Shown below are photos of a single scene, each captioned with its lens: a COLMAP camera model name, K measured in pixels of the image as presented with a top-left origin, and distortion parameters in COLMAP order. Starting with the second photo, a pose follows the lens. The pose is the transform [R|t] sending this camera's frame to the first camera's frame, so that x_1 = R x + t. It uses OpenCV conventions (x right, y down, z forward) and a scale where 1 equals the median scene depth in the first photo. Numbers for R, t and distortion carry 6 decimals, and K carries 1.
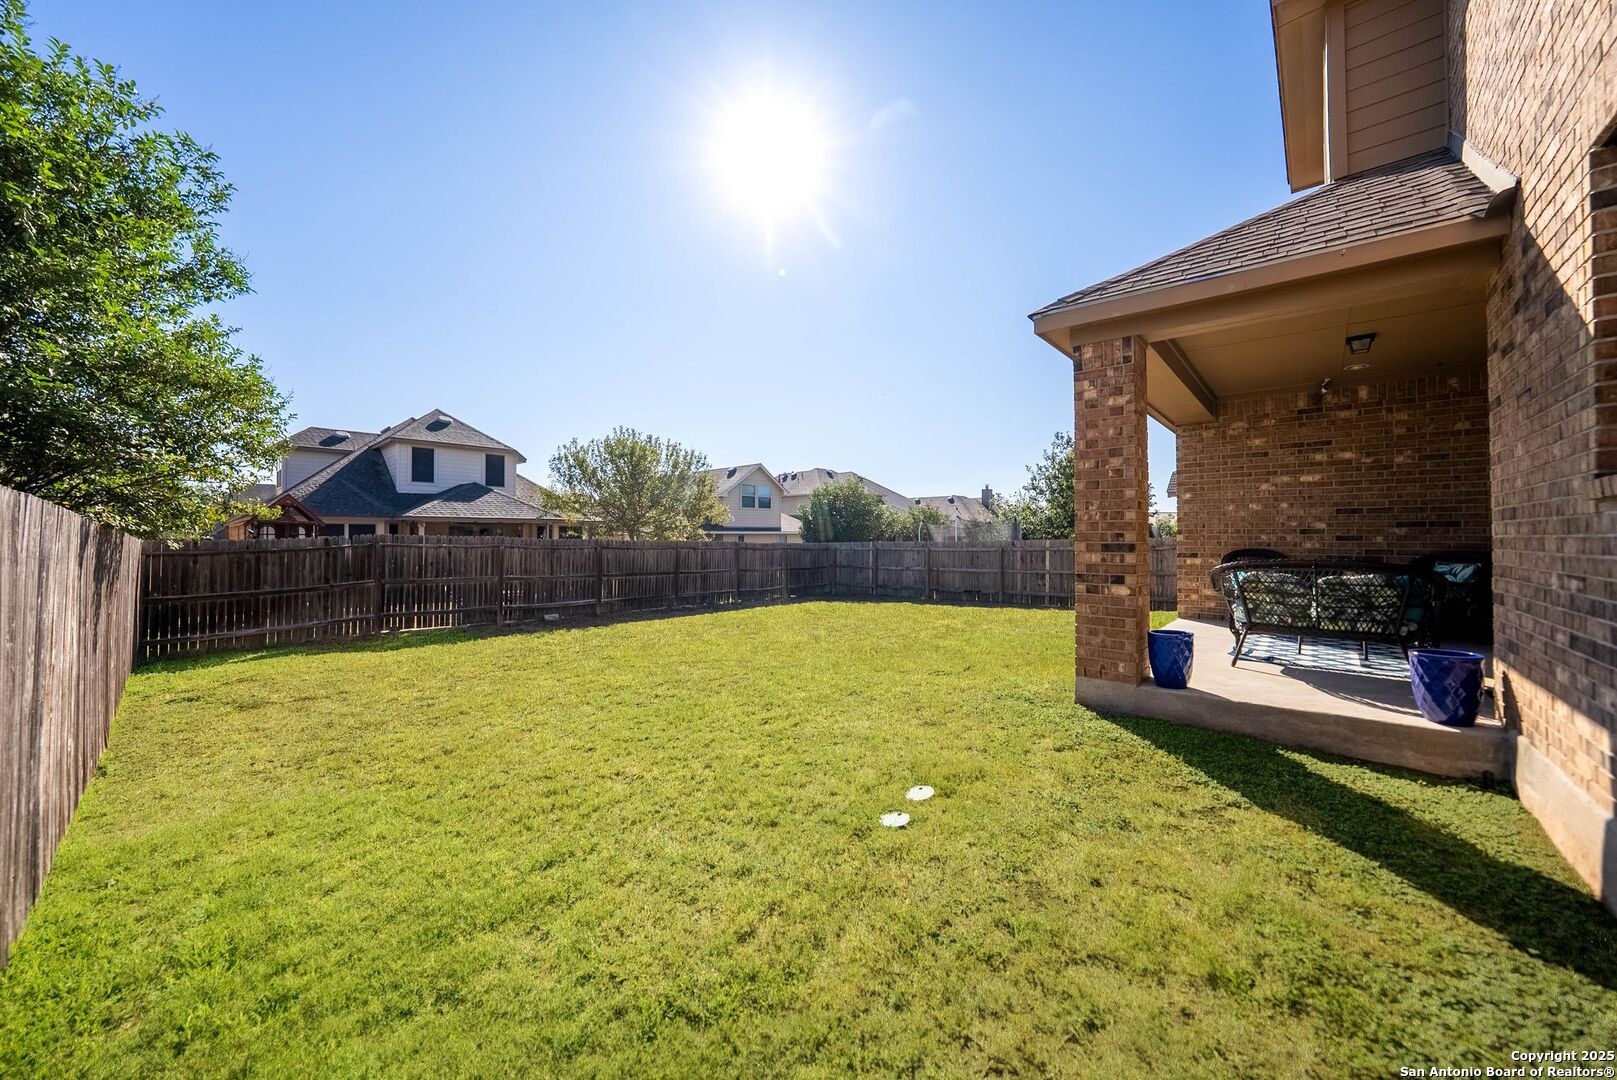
lens RADIAL K [[583.3, 0, 819.5], [0, 583.3, 536.6], [0, 0, 1]] dist [-0.023356, 0.007471]
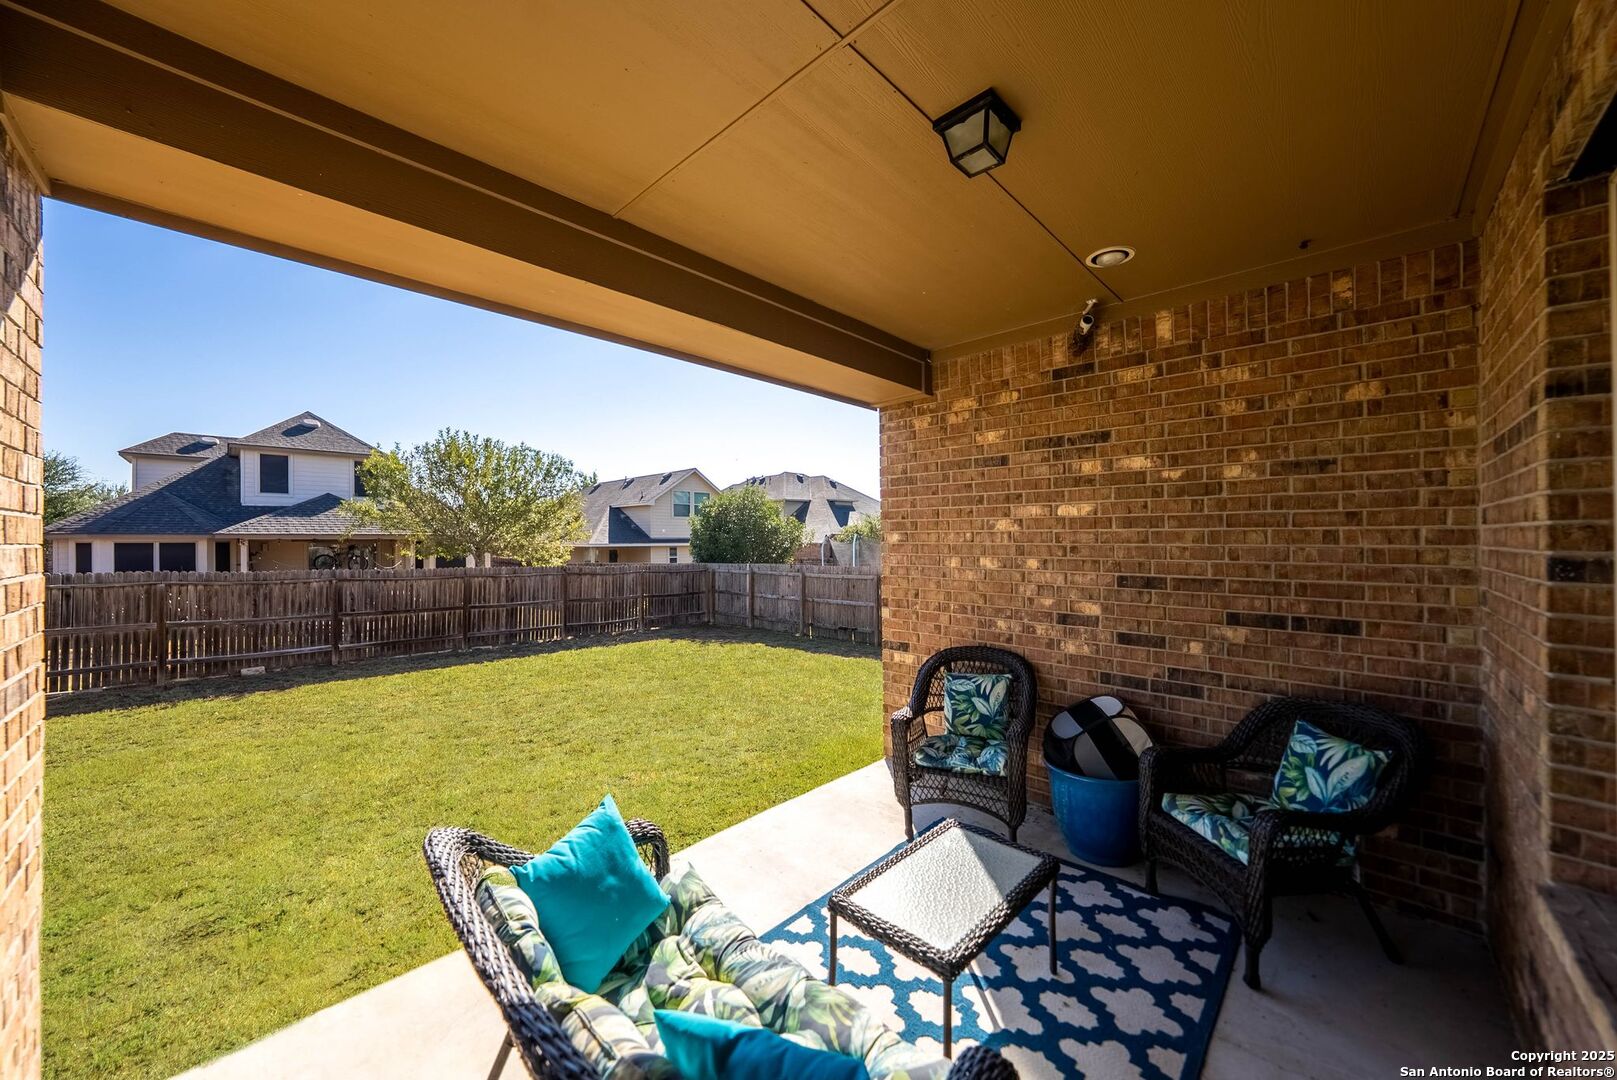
lens RADIAL K [[583.3, 0, 819.5], [0, 583.3, 536.6], [0, 0, 1]] dist [-0.023356, 0.007471]
pose [[0.998797, -0.001467, -0.049007, 0.638192], [0.001338, 0.999996, -0.002658, -0.075115], [0.049011, 0.002589, 0.998795, 0.482723]]
